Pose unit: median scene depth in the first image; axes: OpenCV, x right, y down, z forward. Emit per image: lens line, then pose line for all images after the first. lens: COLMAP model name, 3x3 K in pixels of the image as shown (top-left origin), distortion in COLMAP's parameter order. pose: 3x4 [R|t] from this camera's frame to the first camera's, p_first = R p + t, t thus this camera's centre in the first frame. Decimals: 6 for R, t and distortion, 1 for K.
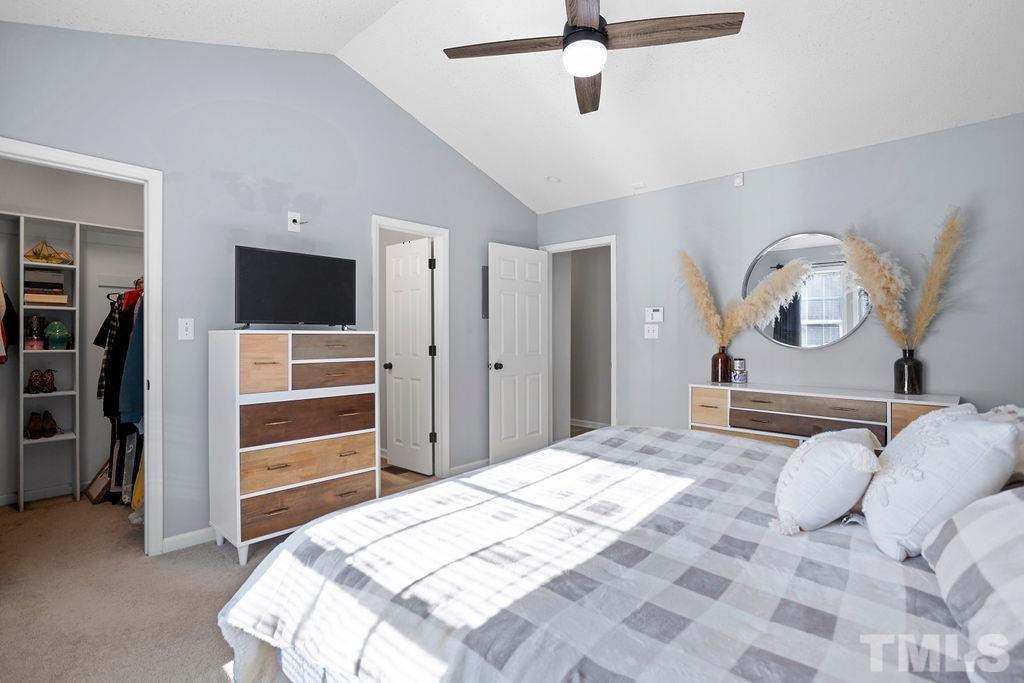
lens RADIAL K [[476.3, 0, 512.5], [0, 476.3, 333.6], [0, 0, 1]] dist [-0.000998, 0.000222]
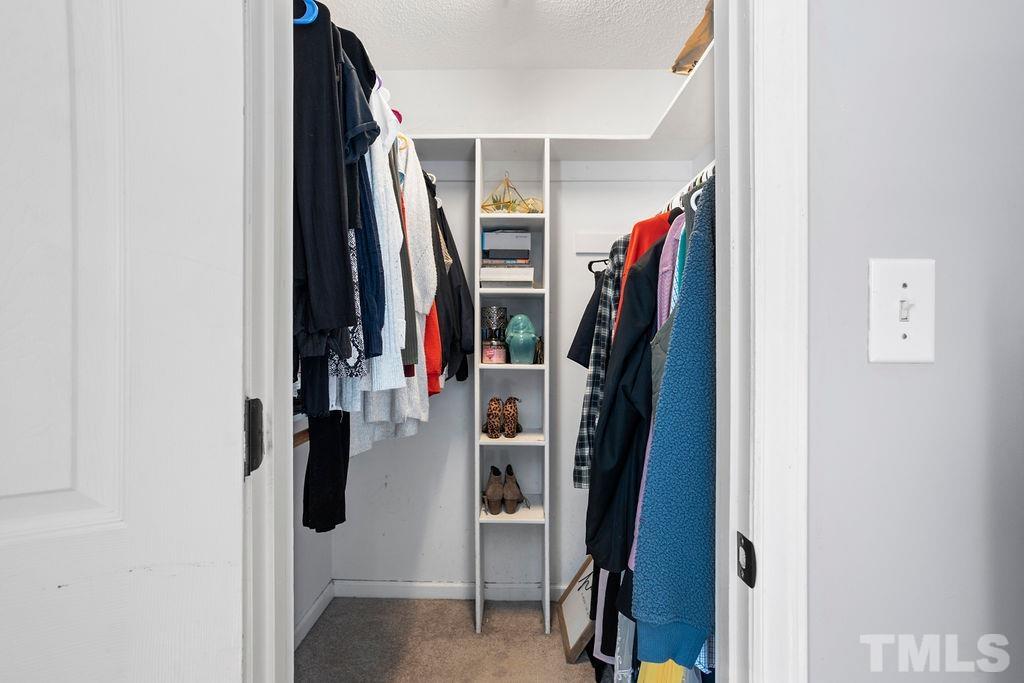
lens RADIAL K [[504.0, 0, 510.7], [0, 504.0, 343.6], [0, 0, 1]] dist [-0.002018, 0.000014]
pose [[0.666841, 0.009059, -0.745145, -0.517391], [-0.000635, 0.999933, 0.011588, 0.002284], [0.745200, -0.007254, 0.666802, 0.591639]]
